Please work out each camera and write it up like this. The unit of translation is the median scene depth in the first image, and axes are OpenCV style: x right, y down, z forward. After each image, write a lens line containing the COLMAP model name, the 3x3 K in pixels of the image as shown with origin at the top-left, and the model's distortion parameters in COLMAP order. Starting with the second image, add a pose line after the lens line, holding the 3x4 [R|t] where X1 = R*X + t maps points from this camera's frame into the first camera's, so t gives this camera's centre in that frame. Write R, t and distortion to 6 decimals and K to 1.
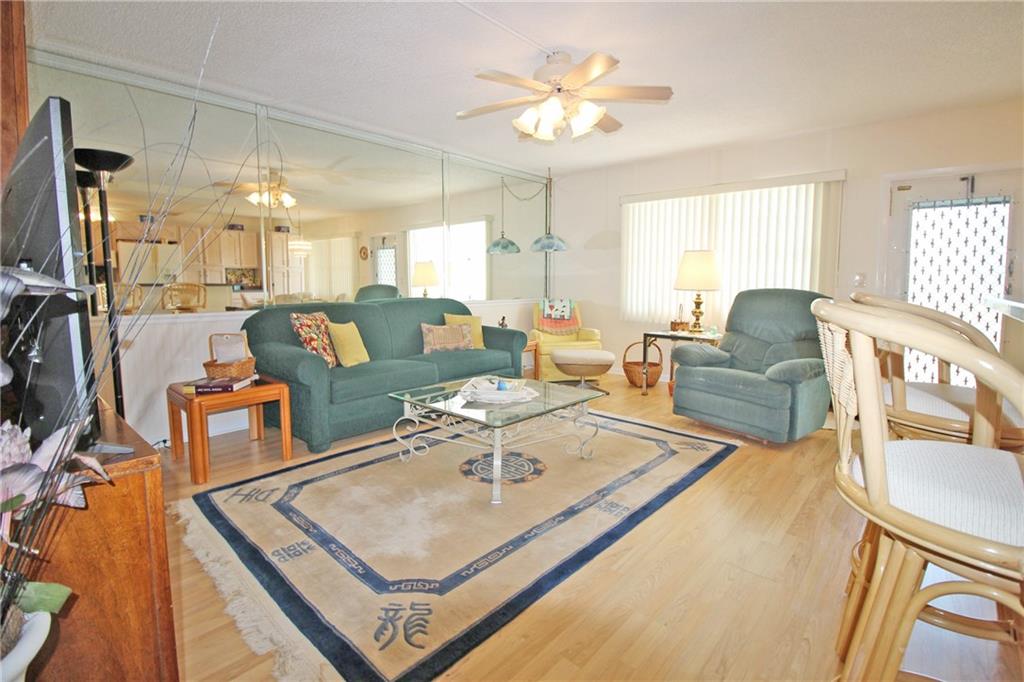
lens RADIAL K [[476.5, 0, 512.6], [0, 476.5, 321.6], [0, 0, 1]] dist [0.002229, -0.013848]
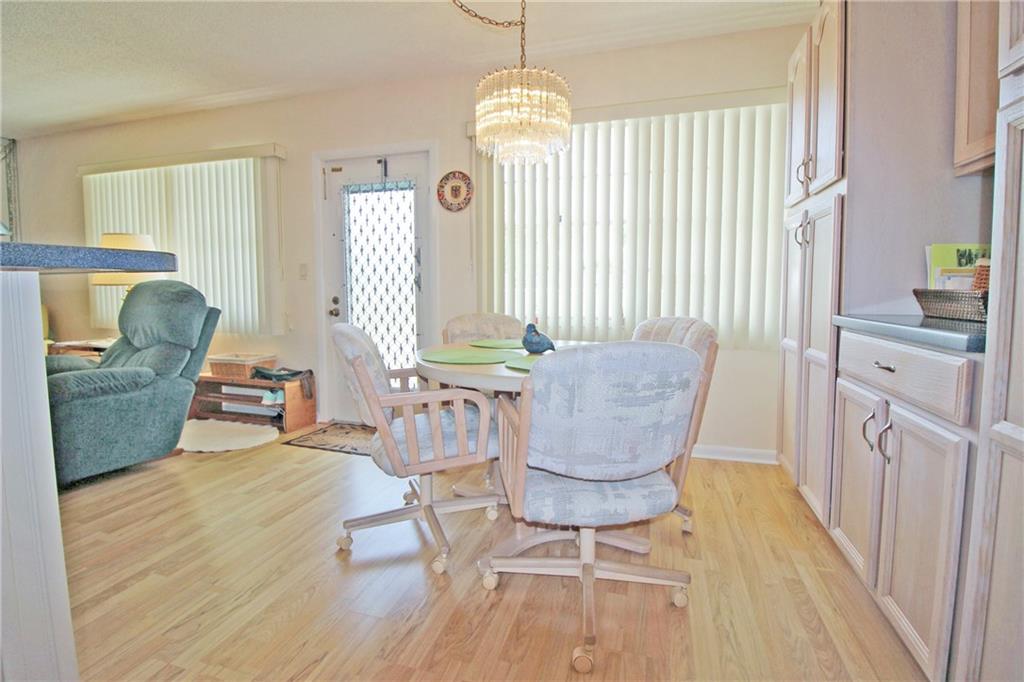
lens RADIAL K [[476.5, 0, 512.6], [0, 476.5, 321.6], [0, 0, 1]] dist [0.002229, -0.013848]
pose [[0.908058, -0.031279, 0.417675, 0.818776], [0.038507, 0.999219, -0.008887, 0.032489], [-0.417071, 0.024154, 0.908553, 0.044067]]
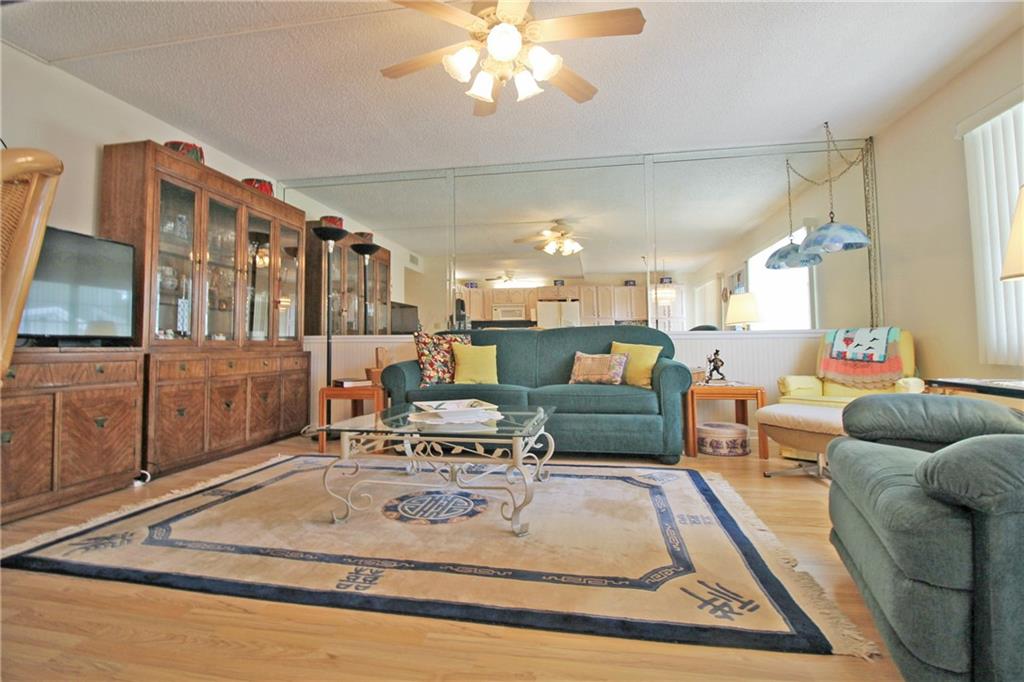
lens RADIAL K [[482.3, 0, 511.2], [0, 482.3, 325.6], [0, 0, 1]] dist [-0.000365, -0.015475]
pose [[0.531813, -0.043870, -0.845725, 0.604688], [-0.063580, 0.993771, -0.091530, 0.054604], [0.844472, 0.102448, 0.525710, 0.518075]]
